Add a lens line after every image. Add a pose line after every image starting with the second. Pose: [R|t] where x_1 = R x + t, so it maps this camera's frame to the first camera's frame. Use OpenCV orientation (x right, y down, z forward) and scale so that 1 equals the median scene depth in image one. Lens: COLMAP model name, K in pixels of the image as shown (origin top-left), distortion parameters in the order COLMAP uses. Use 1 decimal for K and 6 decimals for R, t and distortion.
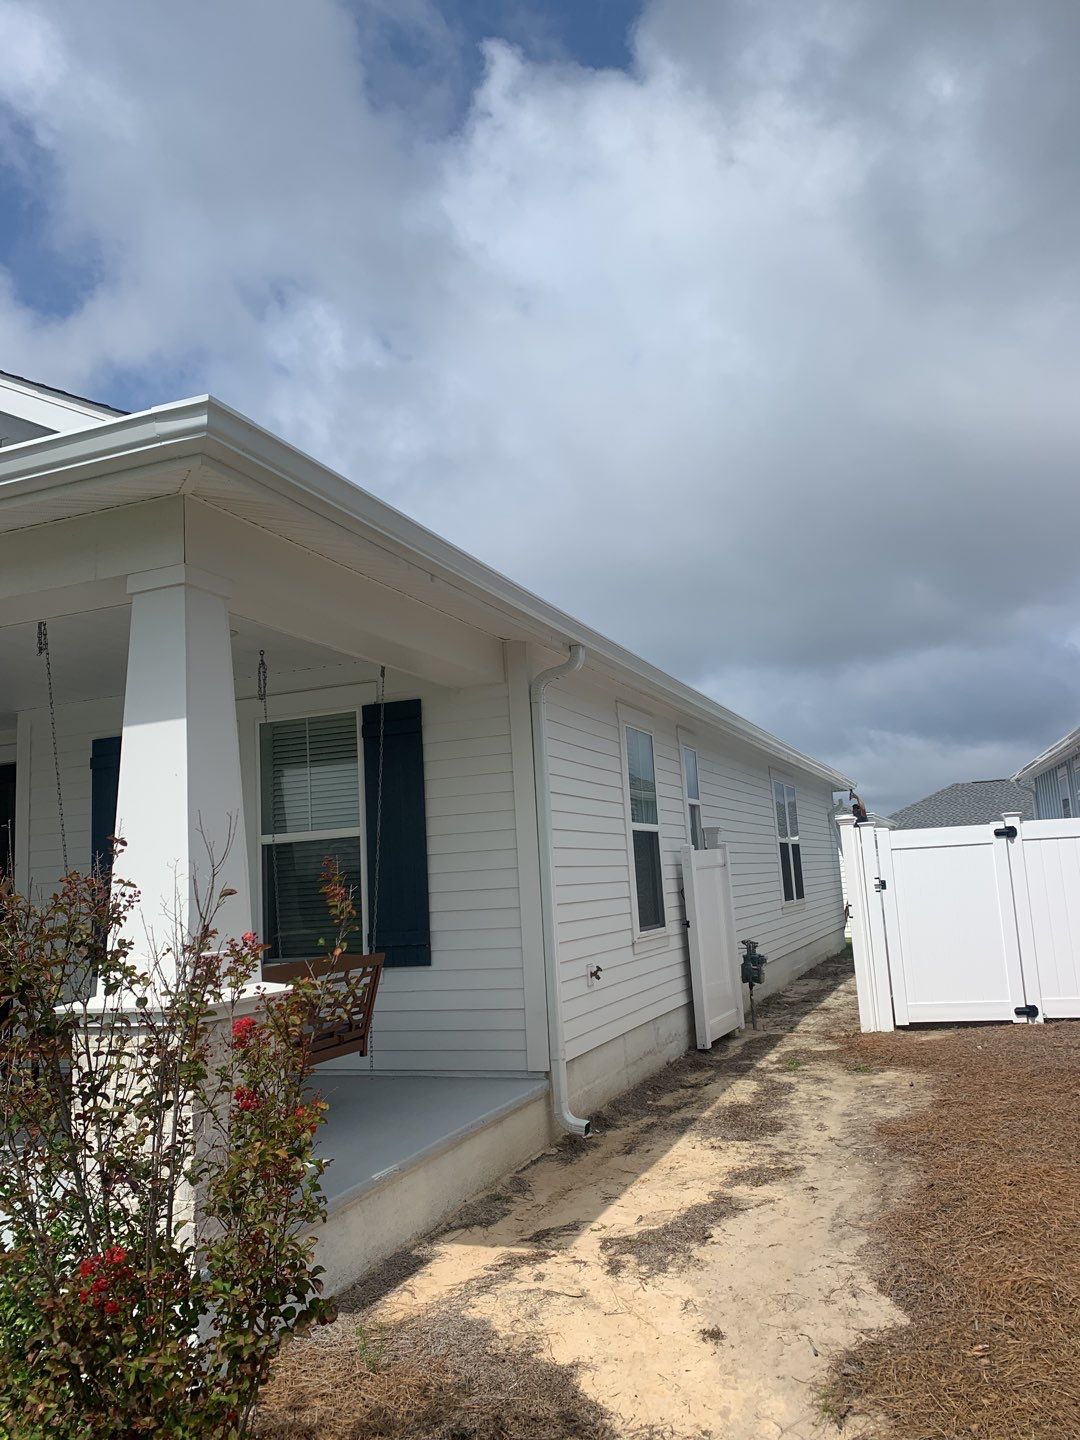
lens RADIAL K [[1100.6, 0, 541.1], [0, 1100.6, 715.9], [0, 0, 1]] dist [0.001608, 0.005859]
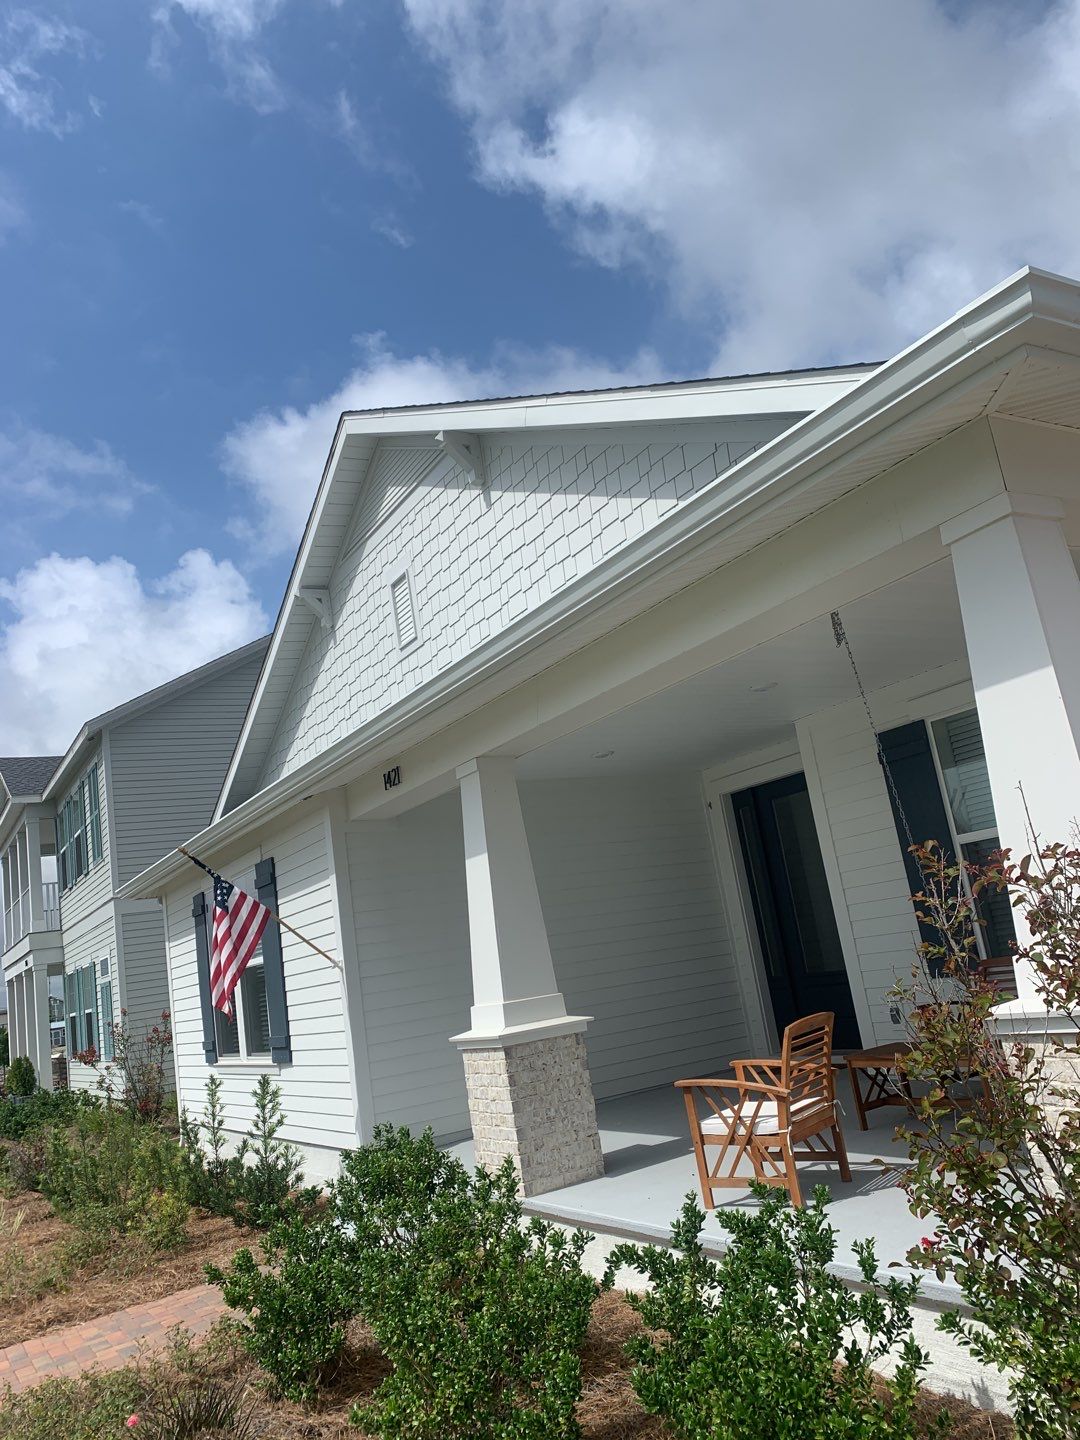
lens RADIAL K [[1100.6, 0, 533.9], [0, 1100.6, 720.2], [0, 0, 1]] dist [0.001608, 0.005859]
pose [[0.797353, -0.195238, -0.571061, -0.157089], [0.197035, 0.978592, -0.059454, 0.014234], [0.570444, -0.065113, 0.818752, 0.074043]]
